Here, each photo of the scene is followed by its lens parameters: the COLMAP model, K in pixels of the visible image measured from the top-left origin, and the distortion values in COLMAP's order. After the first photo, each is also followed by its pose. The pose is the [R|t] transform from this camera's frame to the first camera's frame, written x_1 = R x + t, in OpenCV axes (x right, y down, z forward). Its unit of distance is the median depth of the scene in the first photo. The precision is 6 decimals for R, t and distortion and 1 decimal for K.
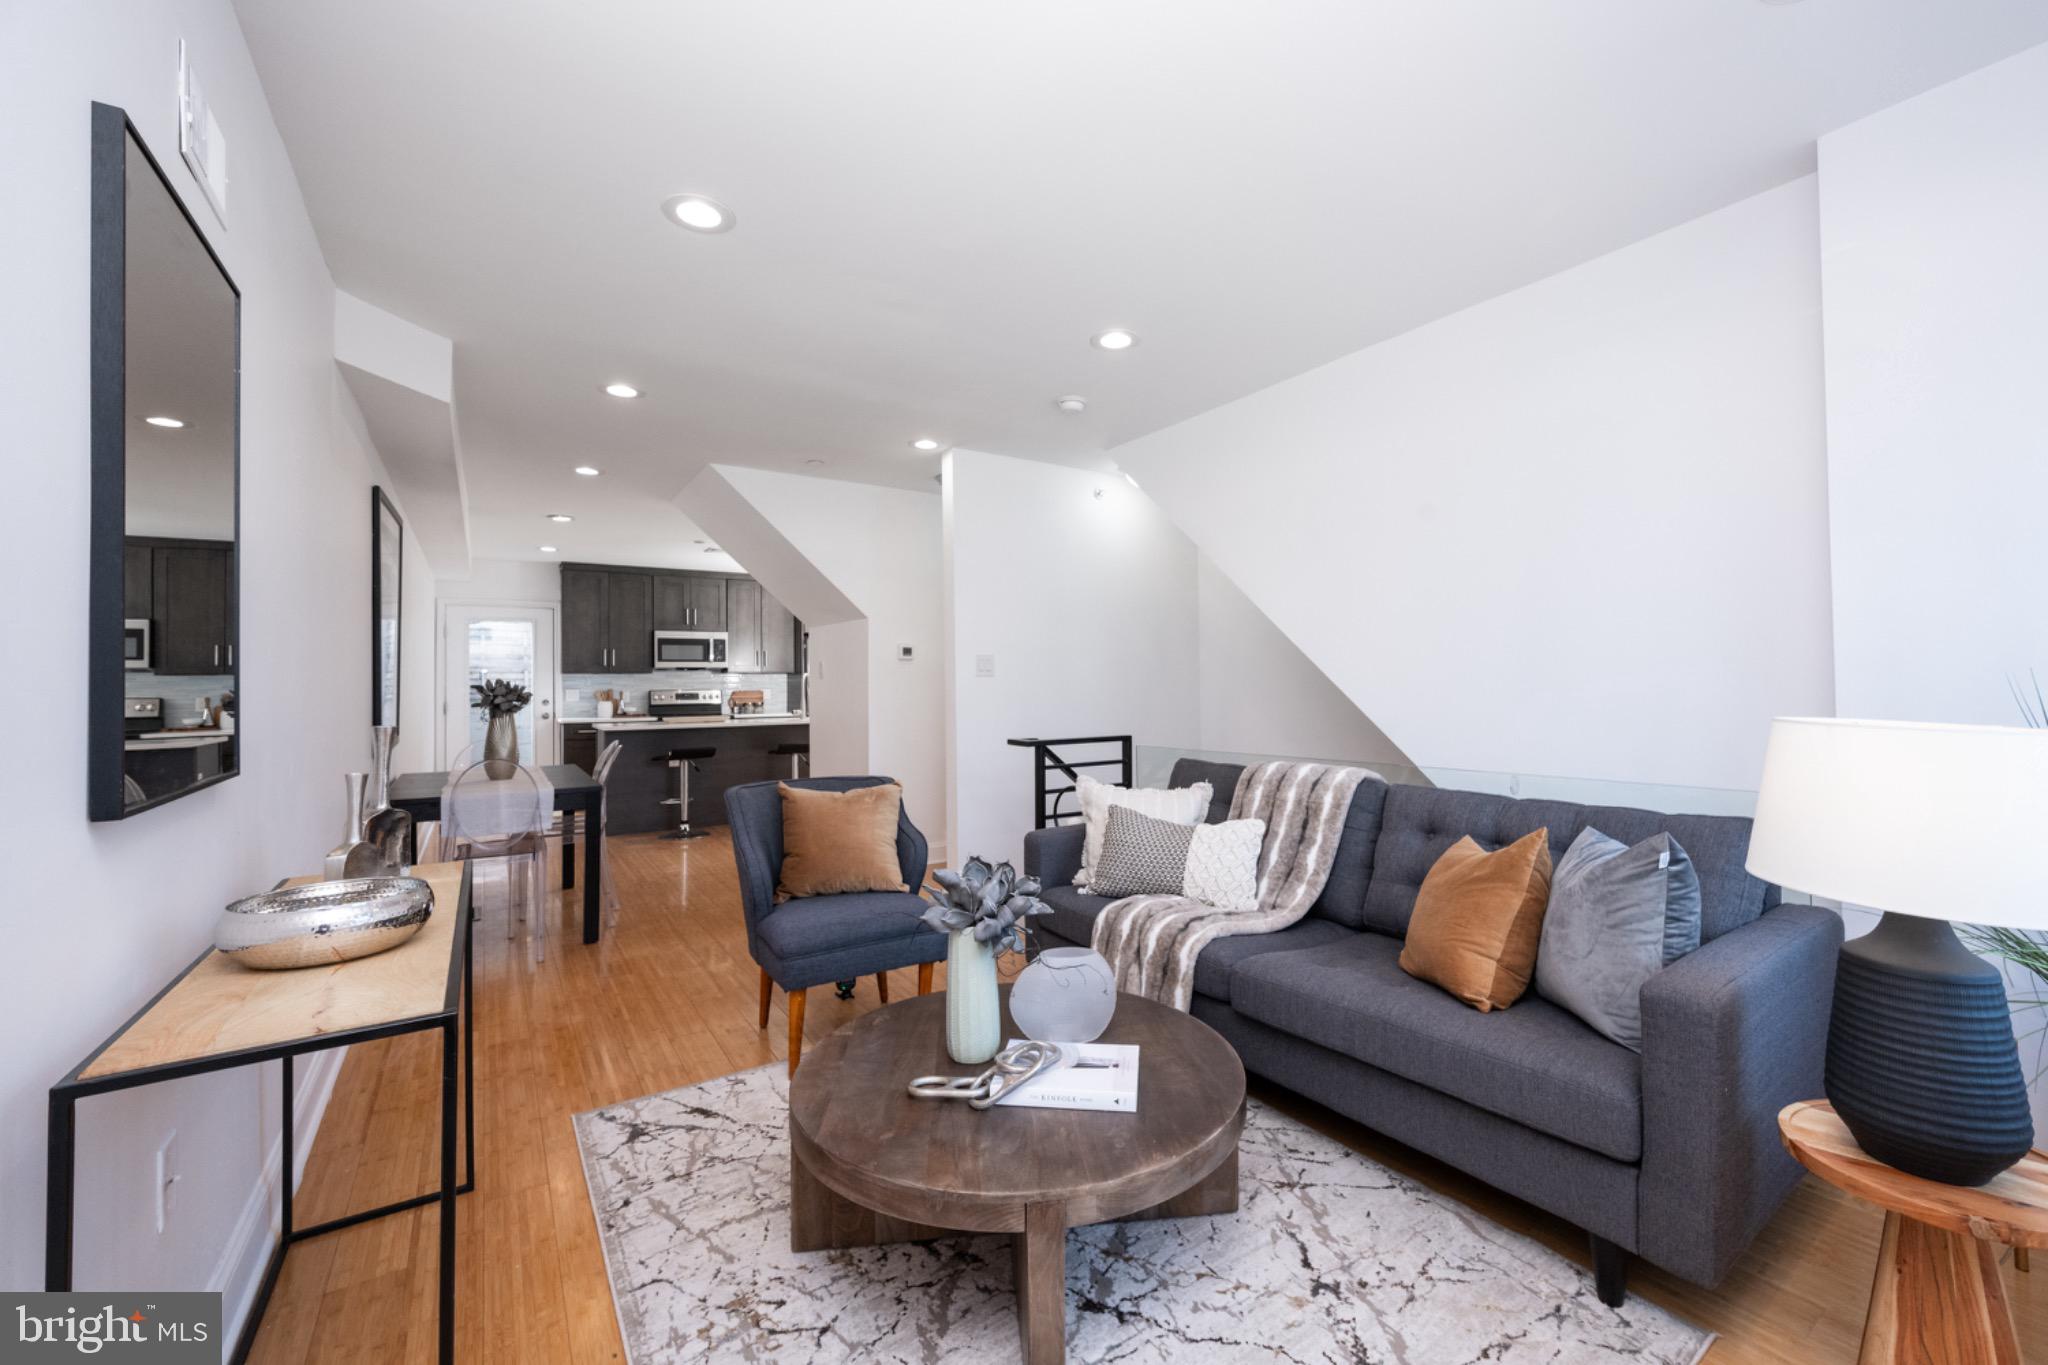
lens RADIAL K [[823.4, 0, 1023.8], [0, 823.4, 664.2], [0, 0, 1]] dist [-0.000897, -0.000156]
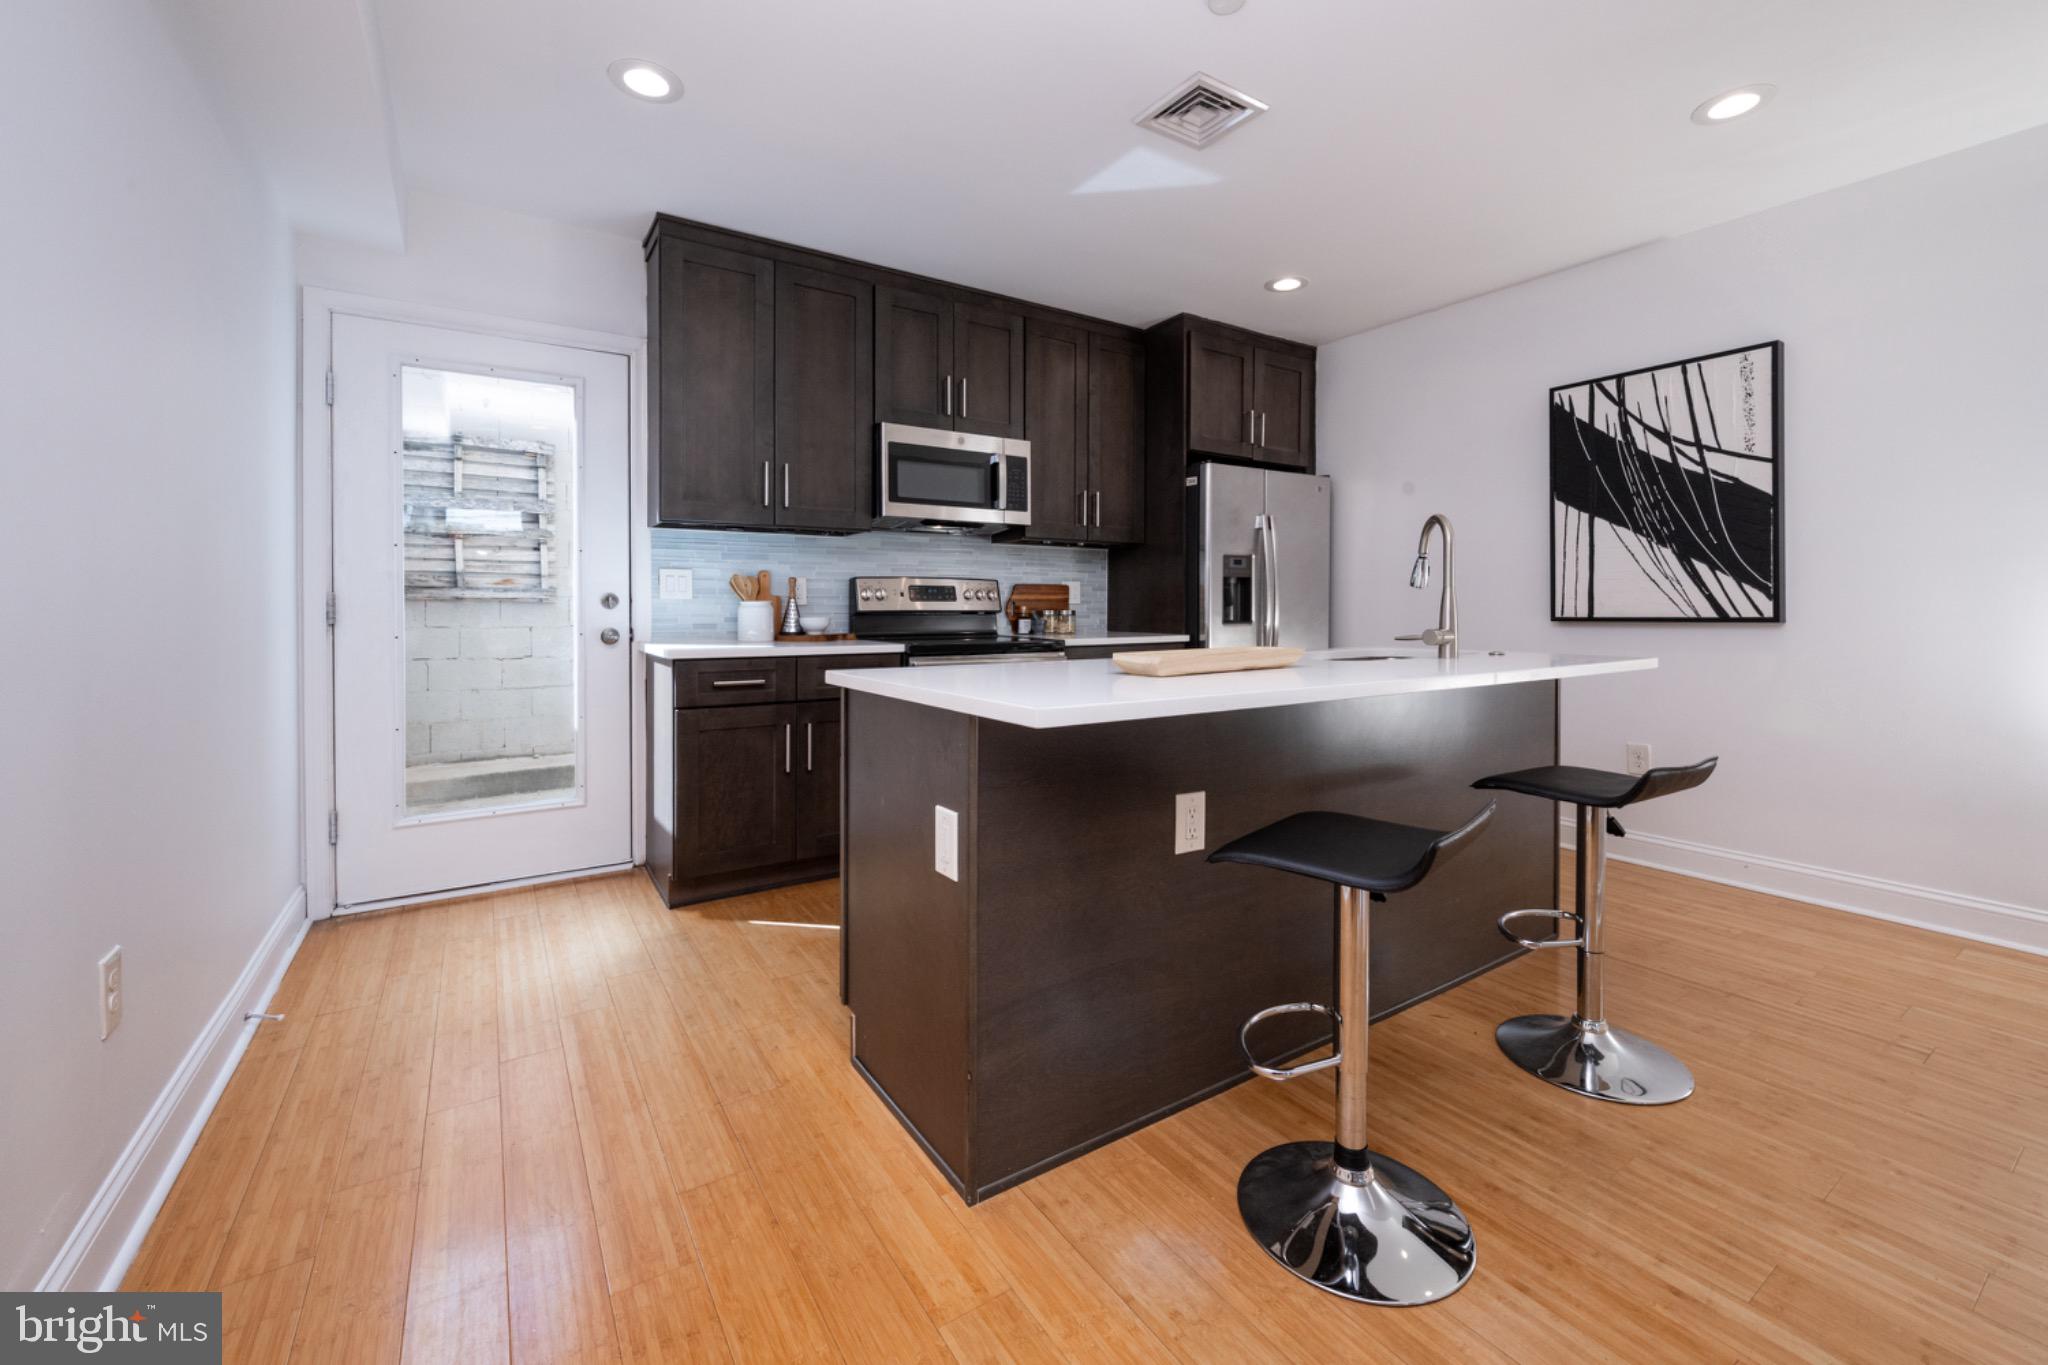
lens RADIAL K [[840.2, 0, 1018.7], [0, 840.2, 608.0], [0, 0, 1]] dist [0.000192, -0.000059]
pose [[0.999869, 0.016056, -0.001810, -0.378977], [-0.015977, 0.999181, 0.037176, 0.031145], [0.002405, -0.037143, 0.999307, 0.593436]]
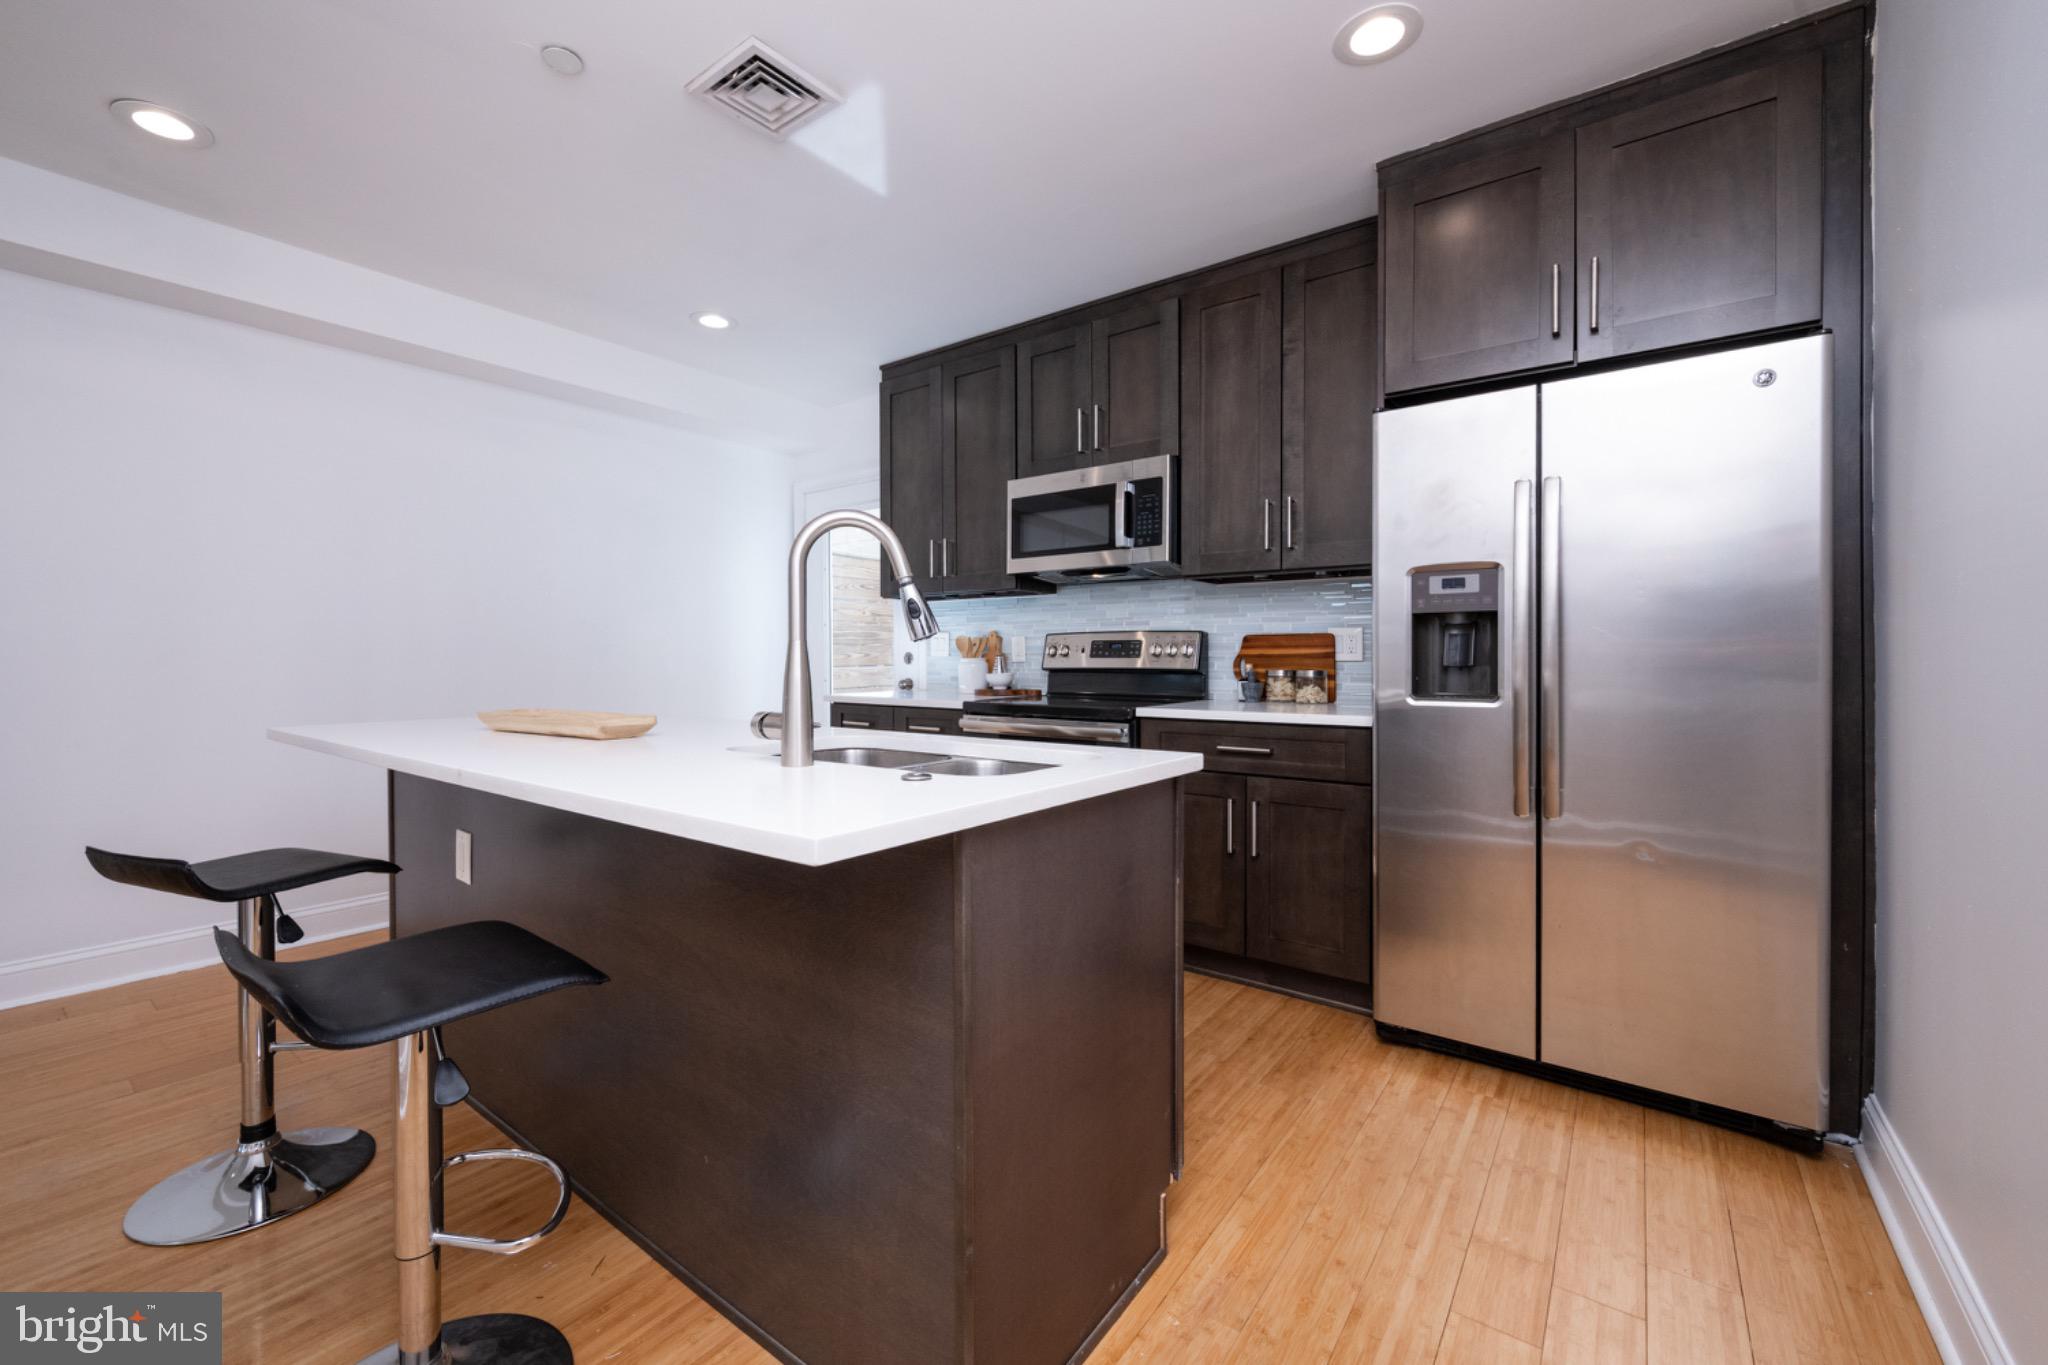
lens RADIAL K [[823.4, 0, 1023.8], [0, 823.4, 664.2], [0, 0, 1]] dist [-0.000897, -0.000156]
pose [[0.332681, 0.023343, -0.942750, -0.070185], [0.026820, 0.999055, 0.034202, 0.033330], [0.942658, -0.036663, 0.331741, 0.866833]]
